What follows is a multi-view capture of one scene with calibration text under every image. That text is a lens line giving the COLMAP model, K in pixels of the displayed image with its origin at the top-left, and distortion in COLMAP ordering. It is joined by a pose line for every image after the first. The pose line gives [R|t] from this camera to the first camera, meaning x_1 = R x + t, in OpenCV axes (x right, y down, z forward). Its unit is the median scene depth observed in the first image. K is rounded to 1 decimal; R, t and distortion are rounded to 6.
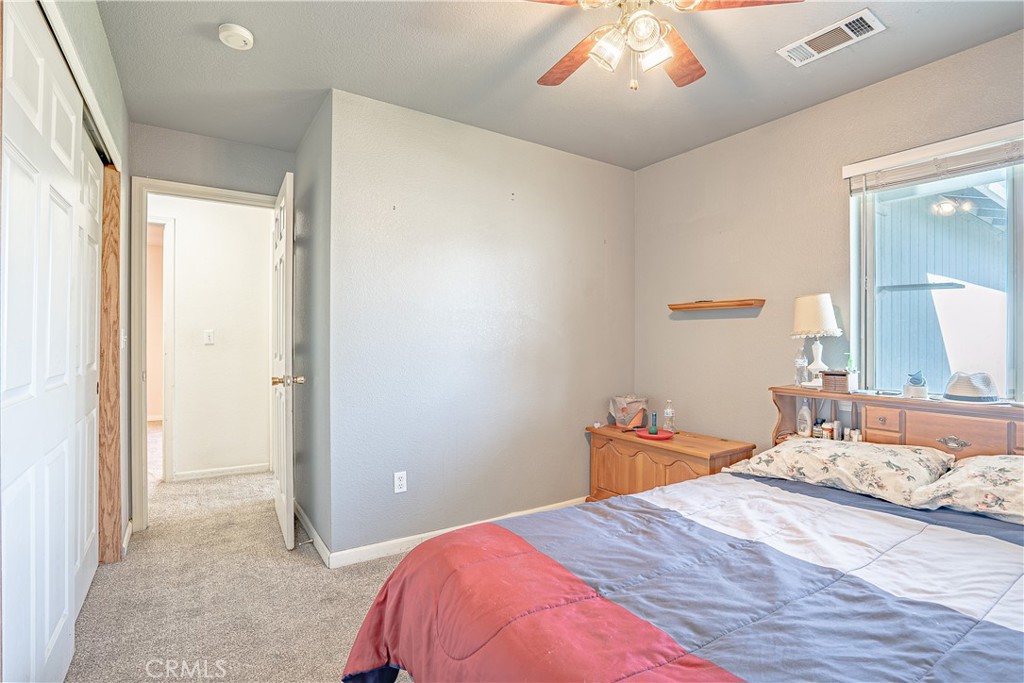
lens RADIAL K [[475.1, 0, 508.2], [0, 475.1, 341.2], [0, 0, 1]] dist [-0.058488, 0.023564]
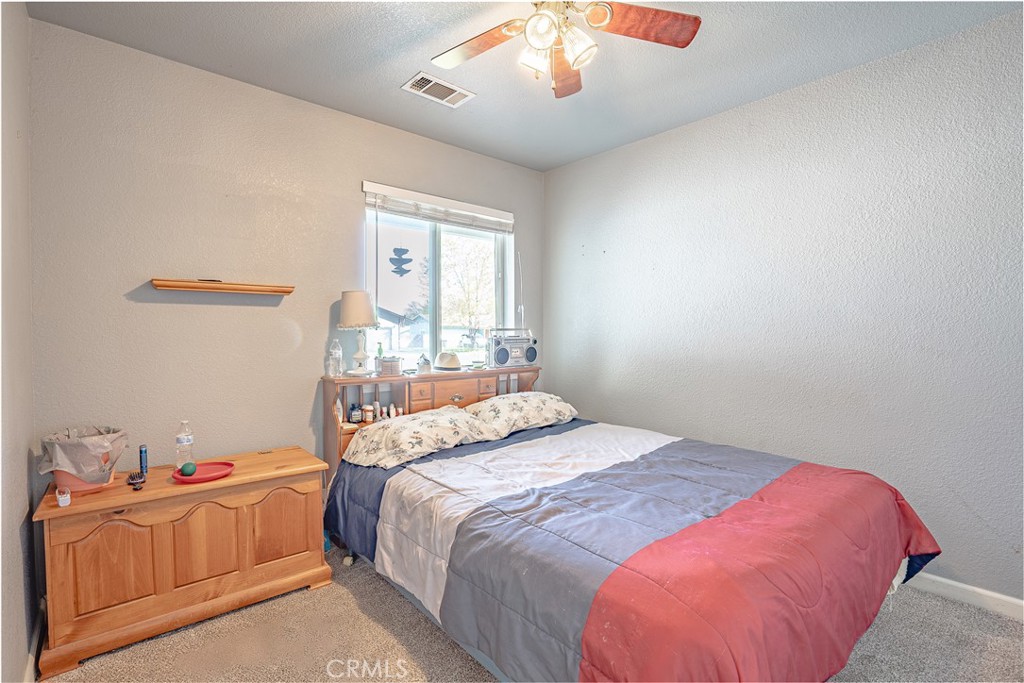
lens RADIAL K [[475.1, 0, 508.2], [0, 475.1, 341.2], [0, 0, 1]] dist [-0.058488, 0.023564]
pose [[-0.130950, -0.021438, 0.991157, -0.702431], [0.003451, 0.999750, 0.022079, -0.005777], [-0.991383, 0.006312, -0.130844, 1.157830]]
